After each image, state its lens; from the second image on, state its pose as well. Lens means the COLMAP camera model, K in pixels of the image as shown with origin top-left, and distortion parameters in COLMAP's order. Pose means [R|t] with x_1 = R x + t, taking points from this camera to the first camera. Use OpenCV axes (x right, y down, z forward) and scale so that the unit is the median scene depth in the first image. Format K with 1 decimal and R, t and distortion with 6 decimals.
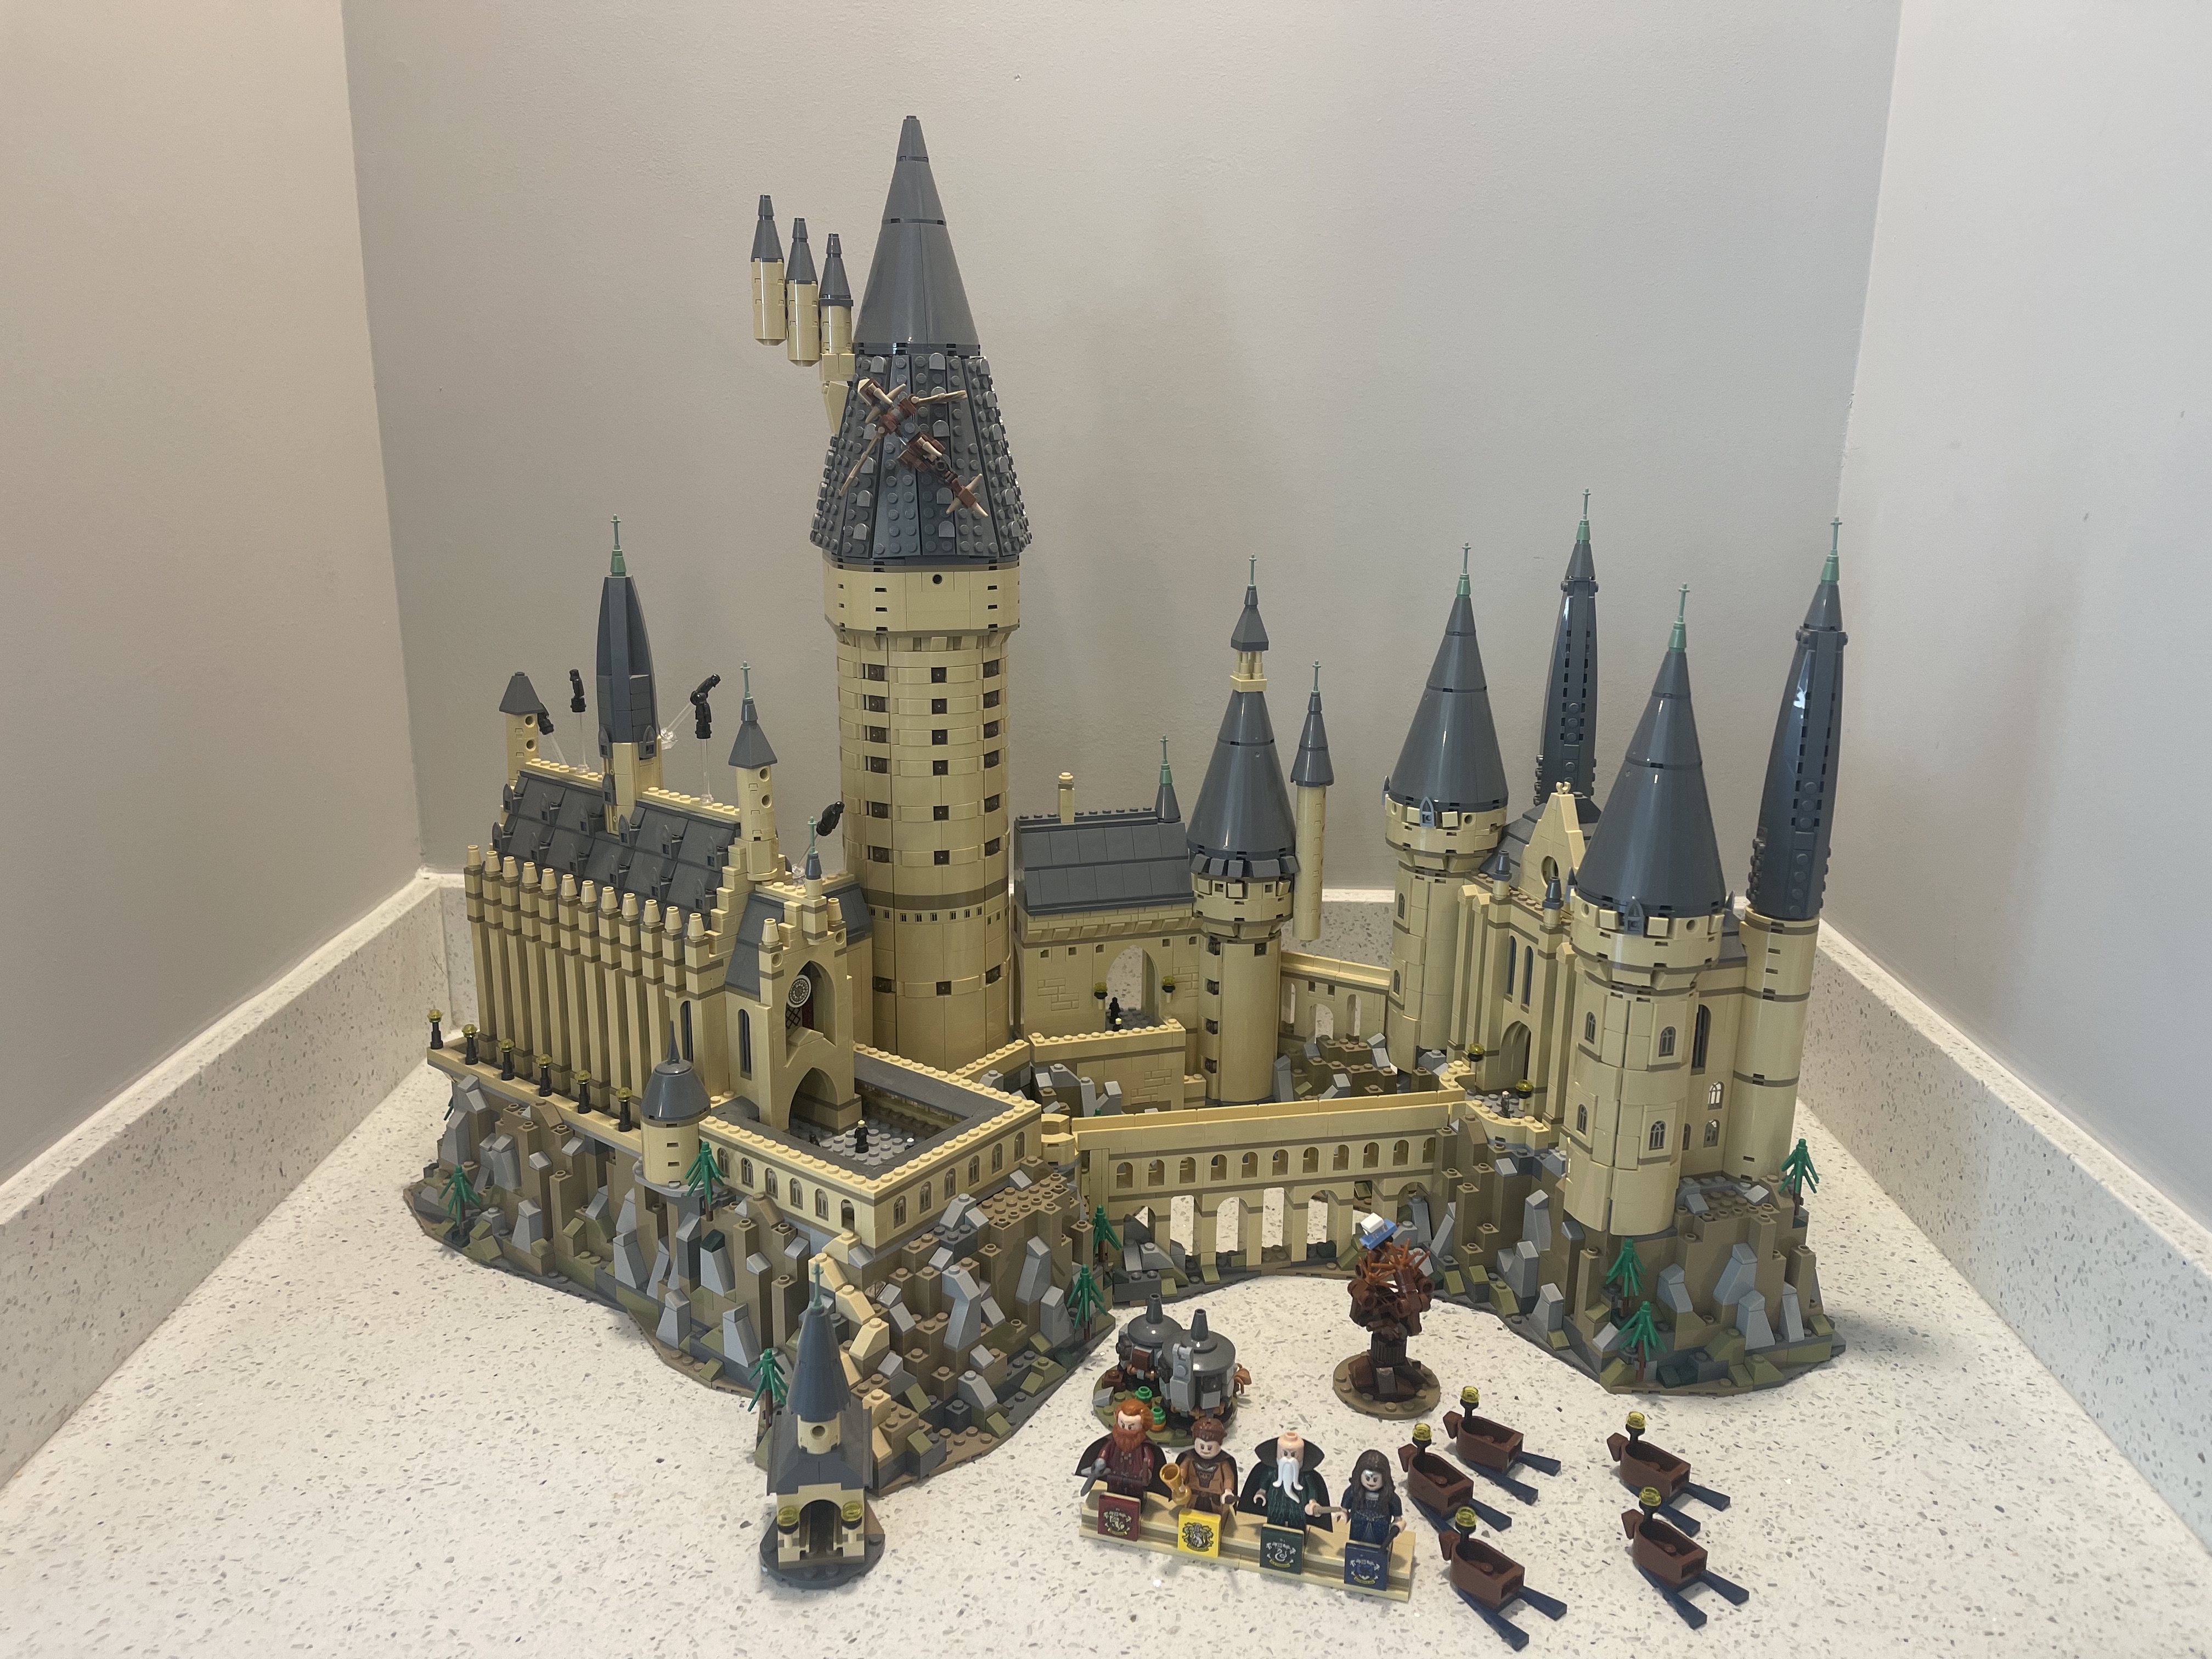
lens RADIAL K [[1688.6, 0, 1114.2], [0, 1688.6, 802.3], [0, 0, 1]] dist [0.045721, -0.094979]
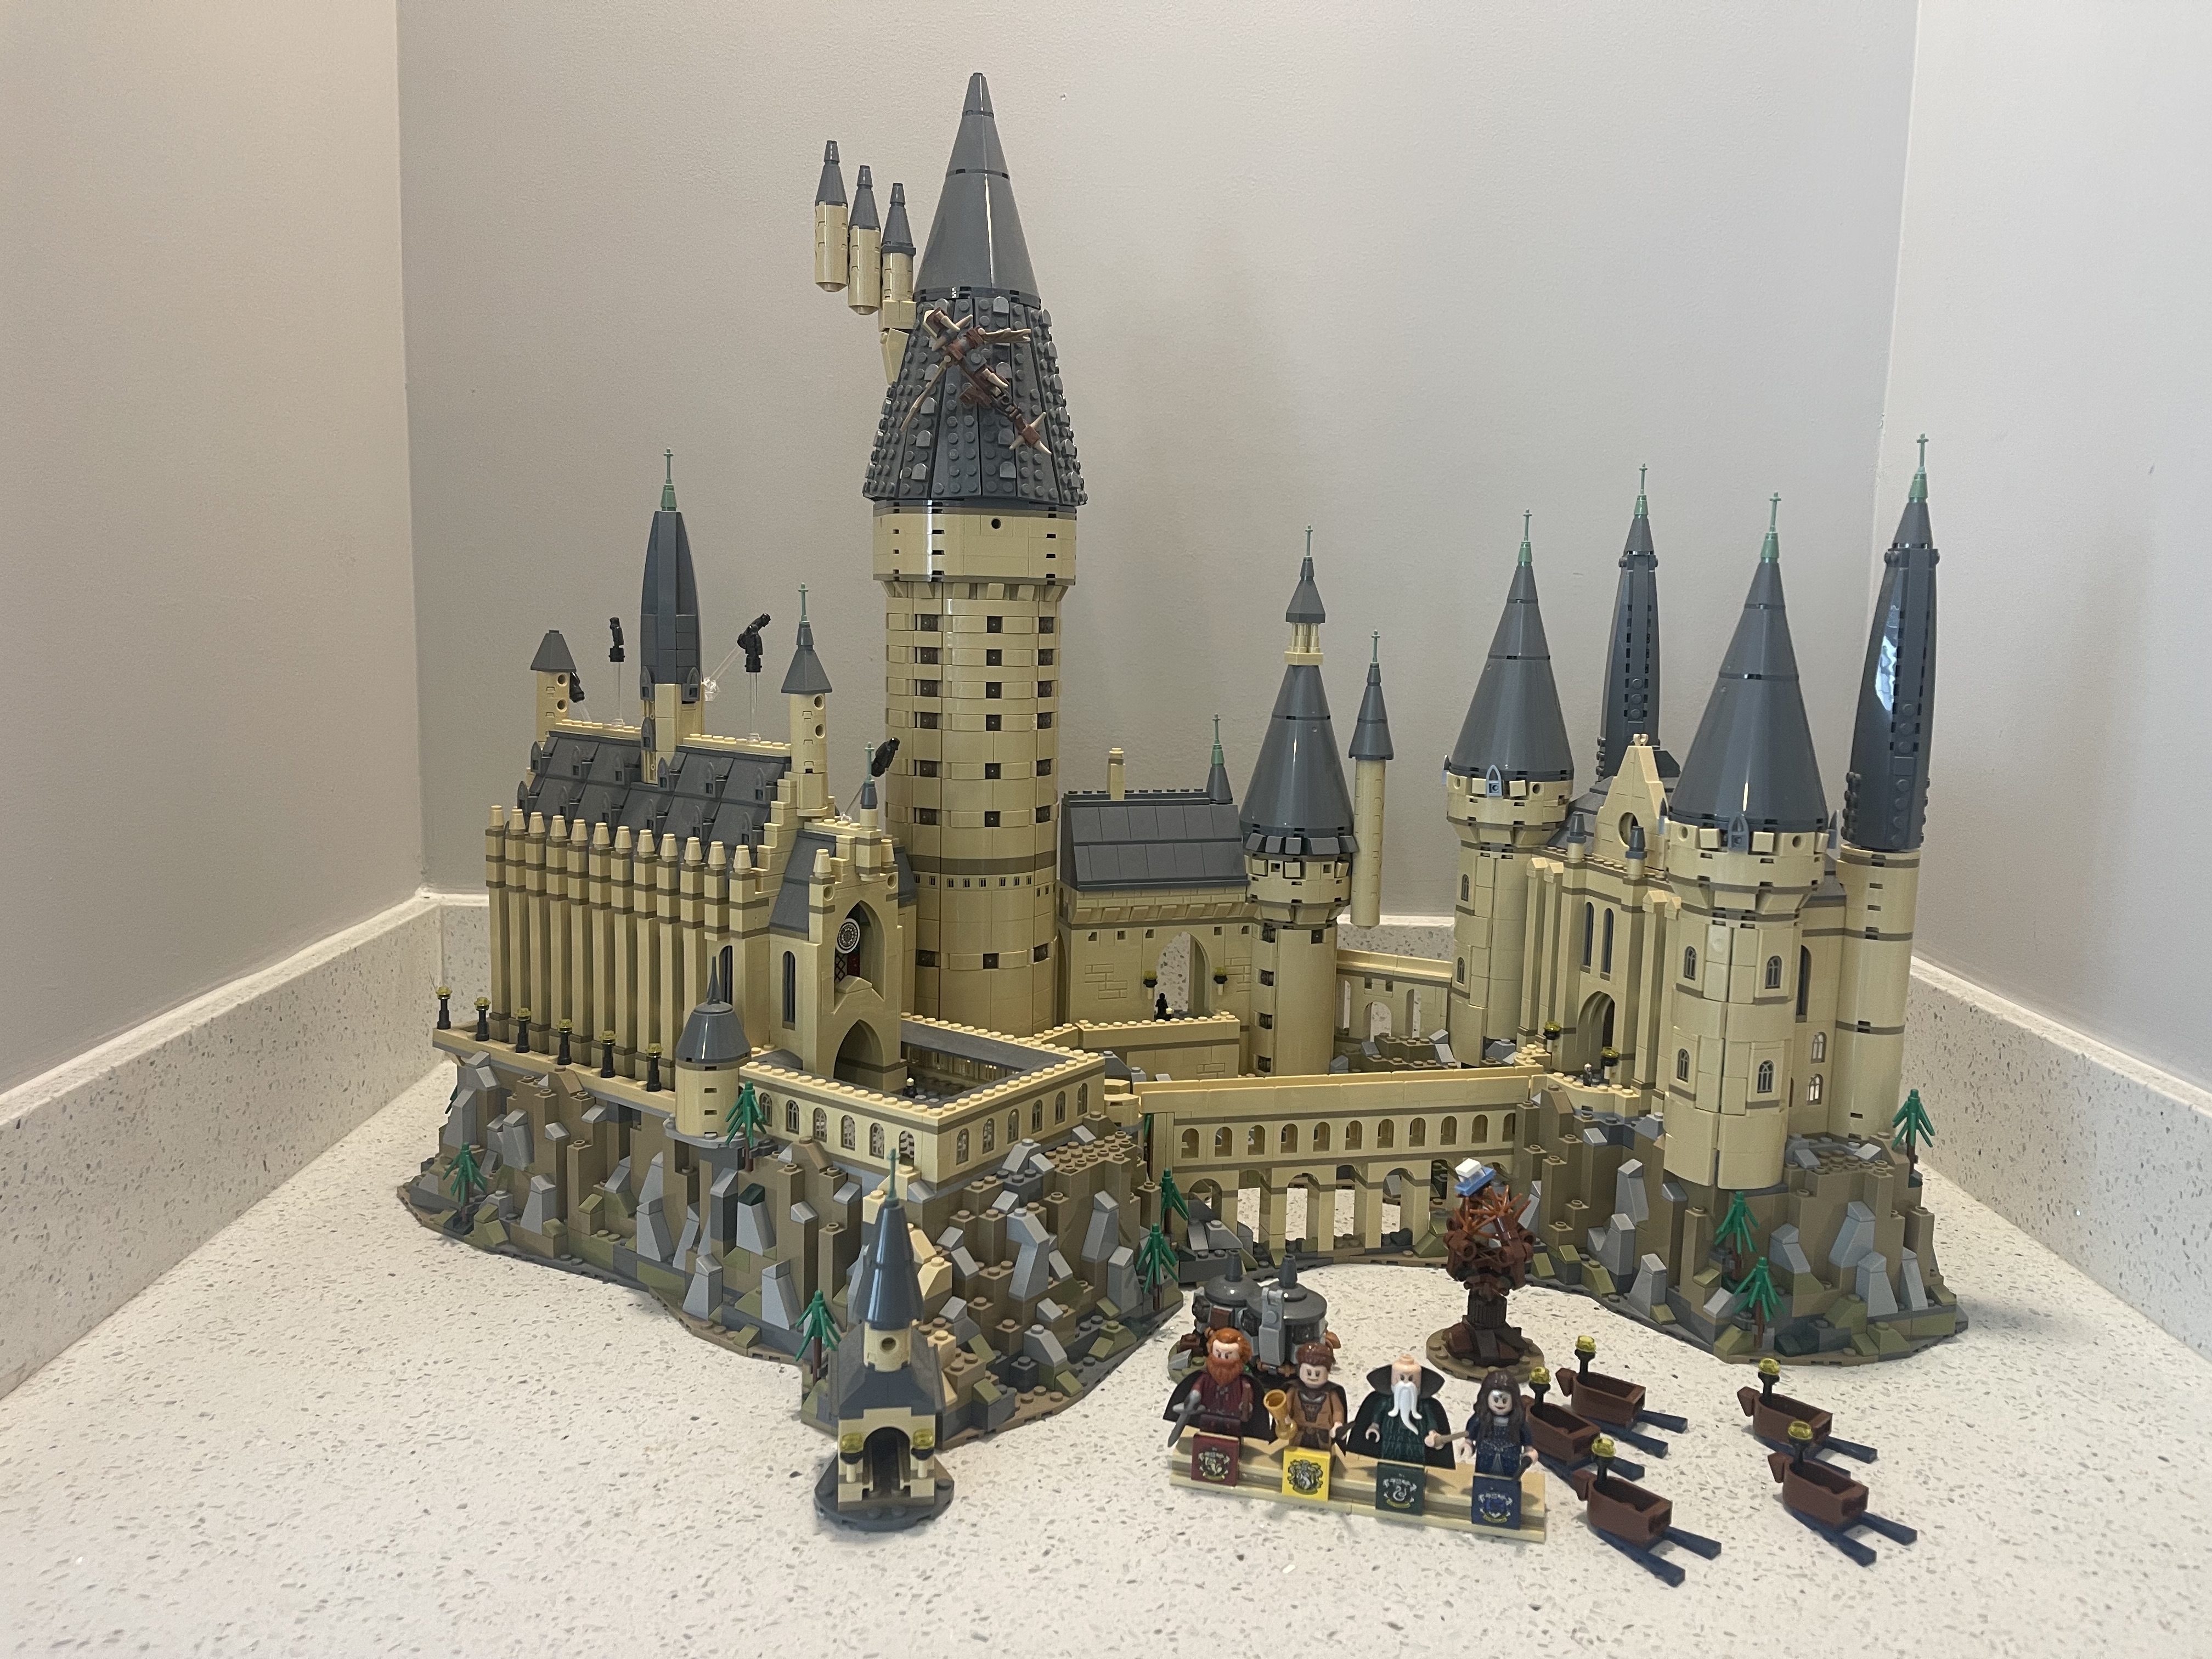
lens RADIAL K [[1688.6, 0, 1114.2], [0, 1688.6, 802.3], [0, 0, 1]] dist [0.045721, -0.094979]
pose [[0.999593, 0.007175, 0.027601, -0.065086], [-0.003504, 0.991403, -0.130793, 0.161801], [-0.028302, 0.130643, 0.991025, 0.054798]]
